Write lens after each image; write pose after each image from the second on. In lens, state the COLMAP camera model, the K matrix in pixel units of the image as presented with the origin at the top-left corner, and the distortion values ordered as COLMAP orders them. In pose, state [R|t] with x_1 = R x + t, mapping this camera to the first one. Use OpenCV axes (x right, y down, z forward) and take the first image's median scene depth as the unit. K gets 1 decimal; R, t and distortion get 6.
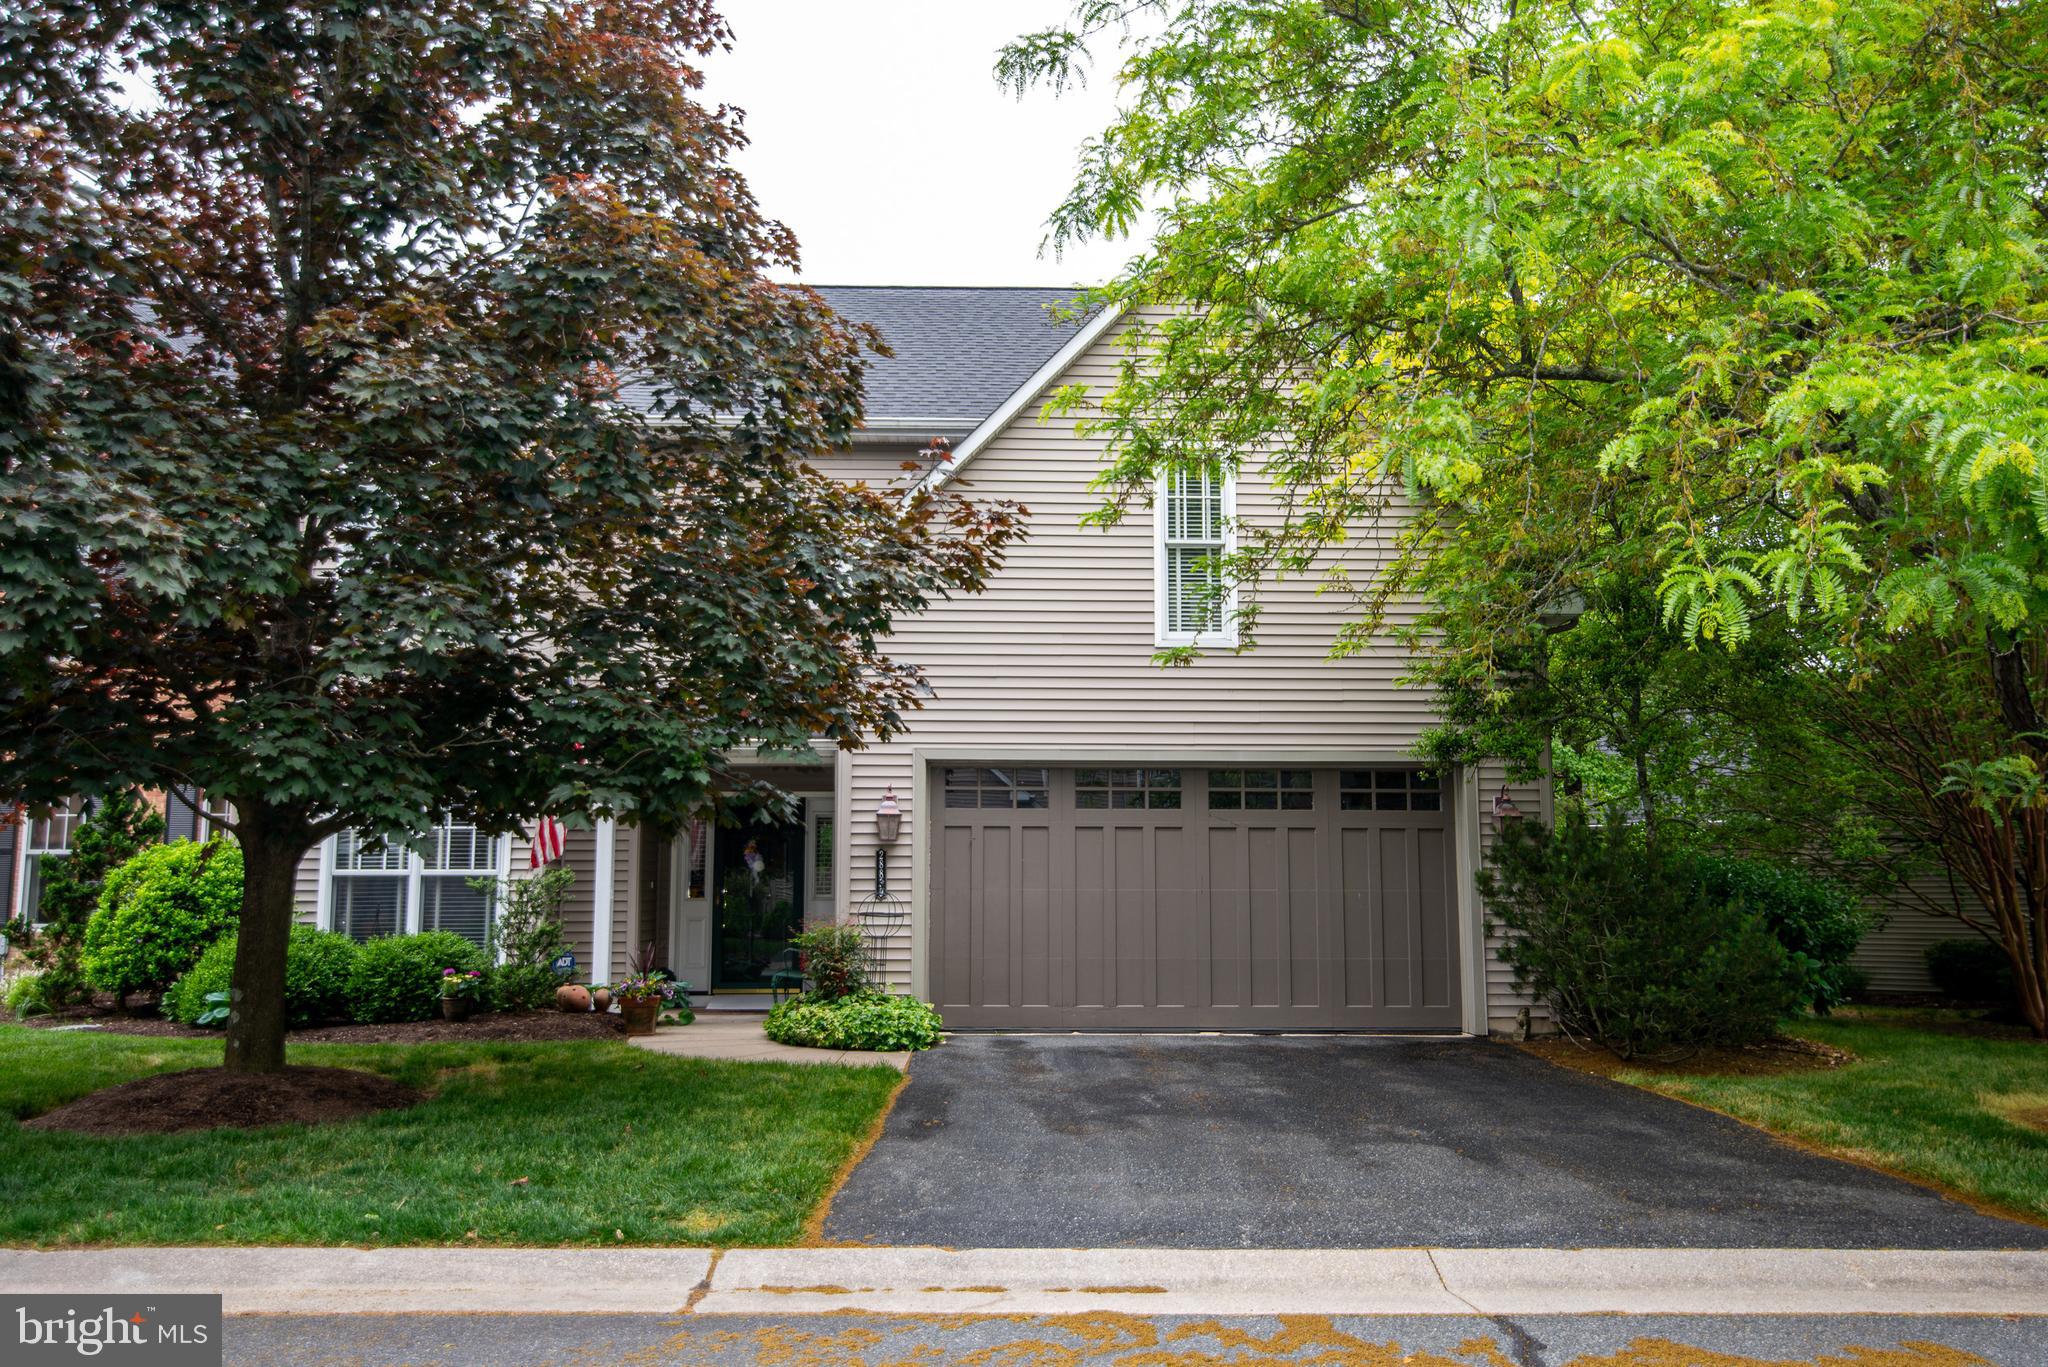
lens RADIAL K [[2151.4, 0, 1024.0], [0, 2151.4, 683.5], [0, 0, 1]] dist [0.001098, 0.008692]
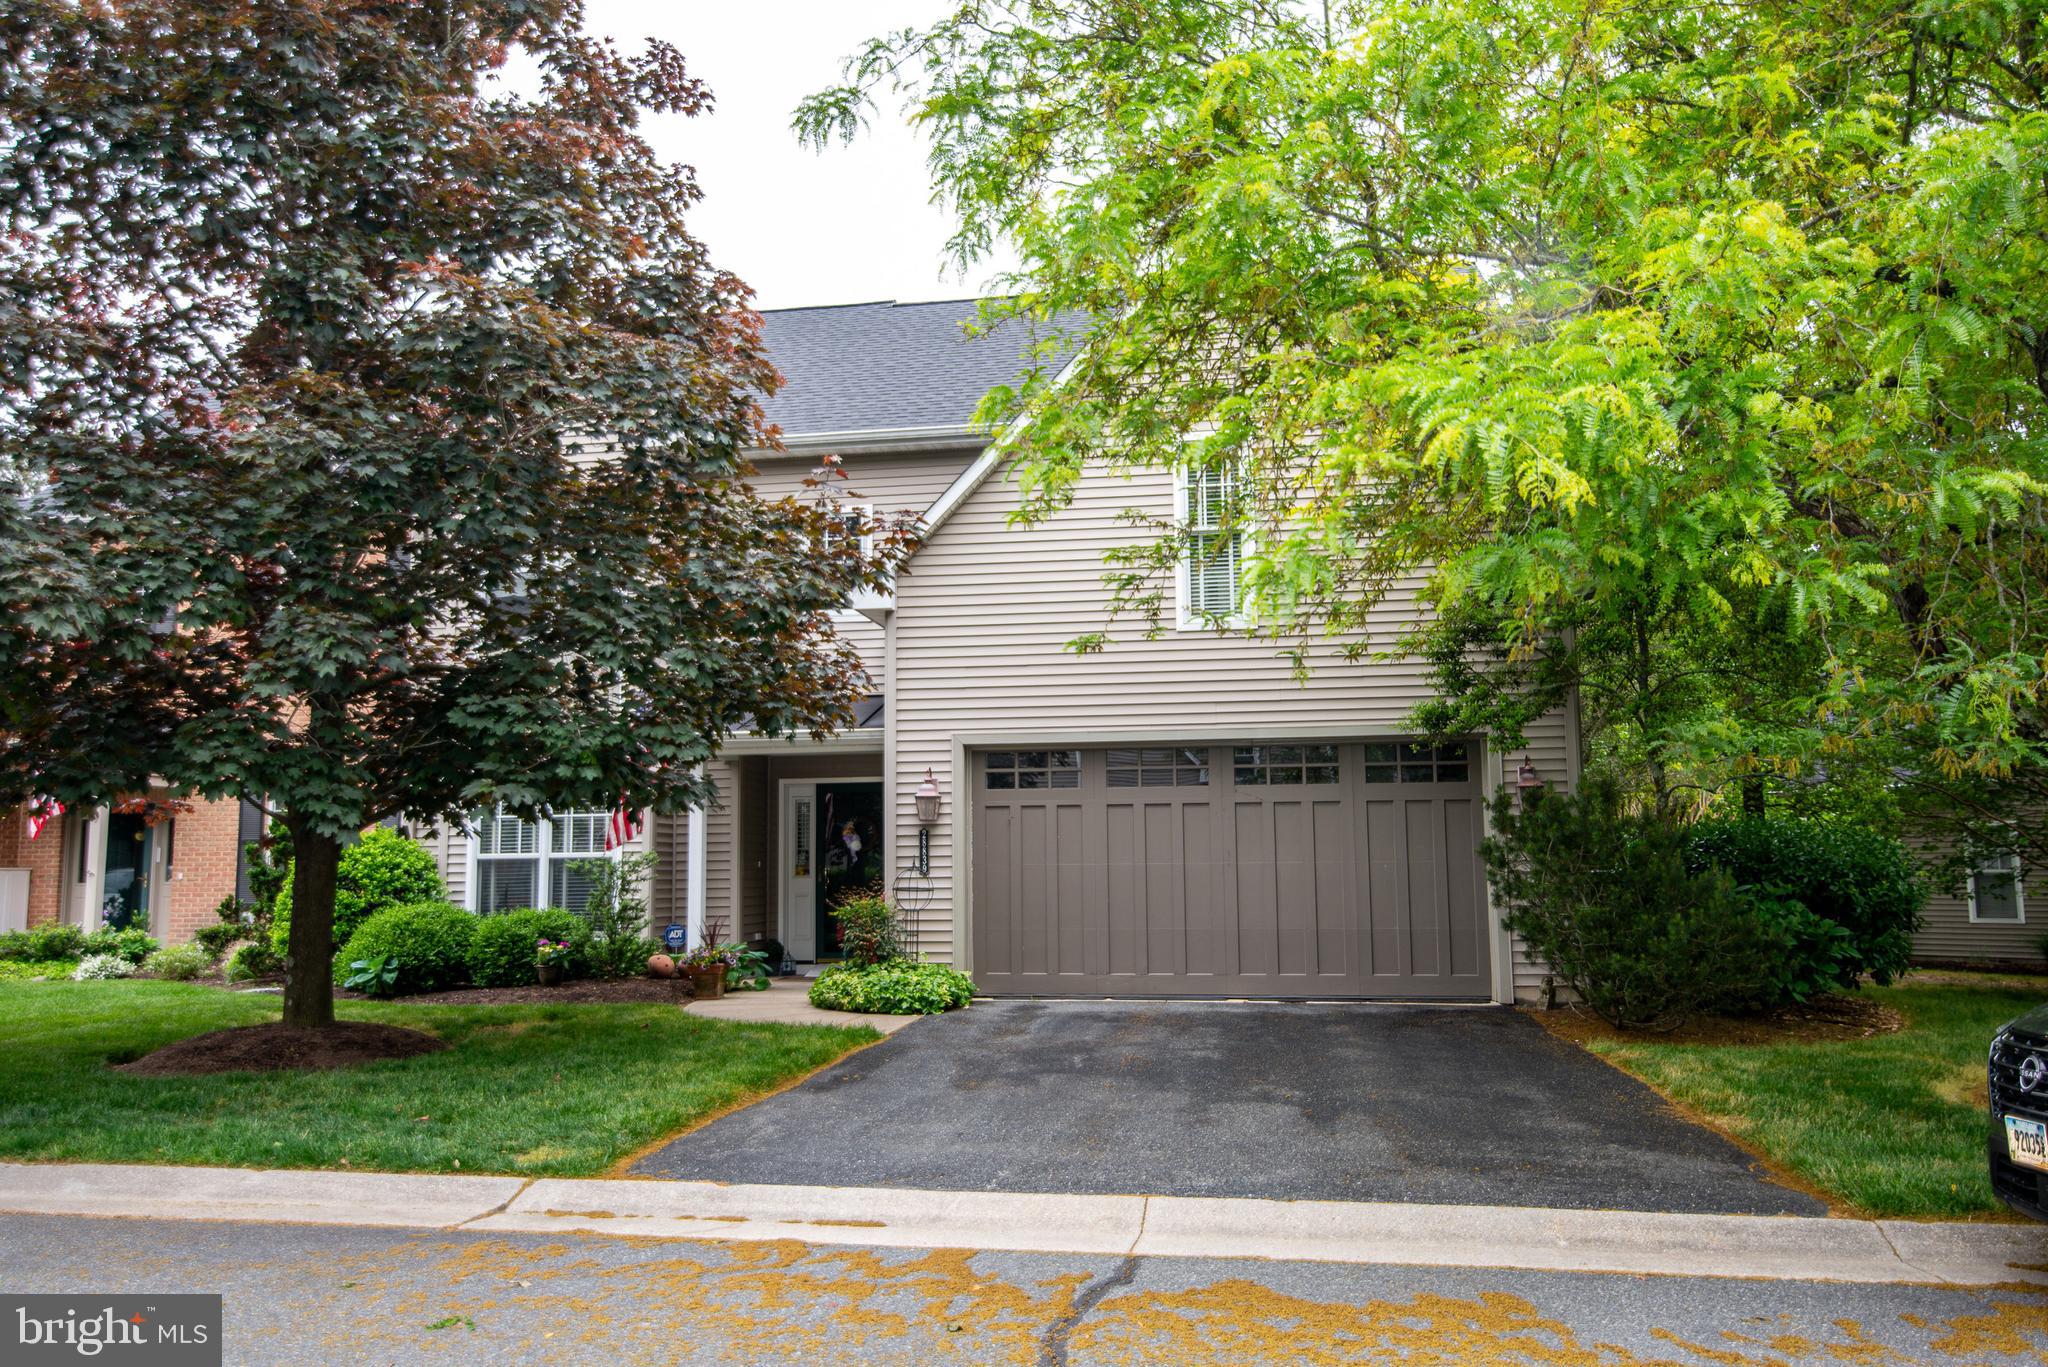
lens RADIAL K [[2151.4, 0, 1024.0], [0, 2151.4, 683.5], [0, 0, 1]] dist [0.001098, 0.008692]
pose [[0.965591, -0.033170, -0.257941, 0.272292], [0.035841, 0.999341, 0.005659, -0.000021], [0.257583, -0.014709, 0.966144, -0.029344]]
